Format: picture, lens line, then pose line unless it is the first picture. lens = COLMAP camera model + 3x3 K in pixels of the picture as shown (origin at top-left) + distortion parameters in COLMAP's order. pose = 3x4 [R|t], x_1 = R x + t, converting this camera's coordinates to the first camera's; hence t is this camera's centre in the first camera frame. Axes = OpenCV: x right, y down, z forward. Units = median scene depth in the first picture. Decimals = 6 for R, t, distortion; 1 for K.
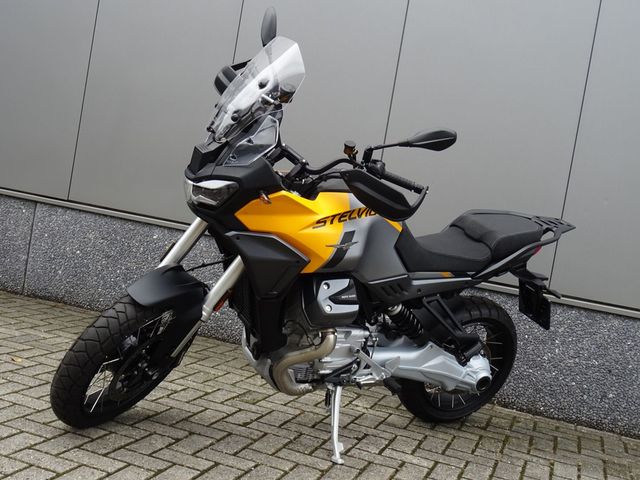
lens RADIAL K [[765.6, 0, 320.0], [0, 765.6, 240.0], [0, 0, 1]] dist [0.004699, -0.001235]
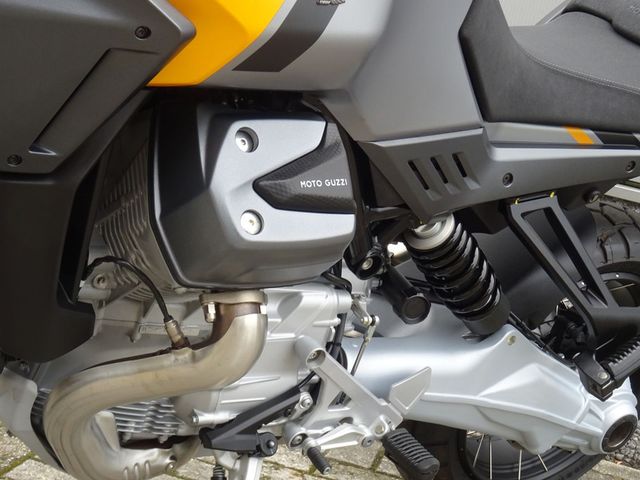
lens RADIAL K [[1108.7, 0, 320.0], [0, 1108.7, 240.0], [0, 0, 1]] dist [0.028401, 0.103466]
pose [[0.989814, 0.044758, 0.135148, -0.015449], [-0.059754, 0.992241, 0.109027, 0.044998], [-0.129219, -0.115993, 0.984809, 0.538723]]
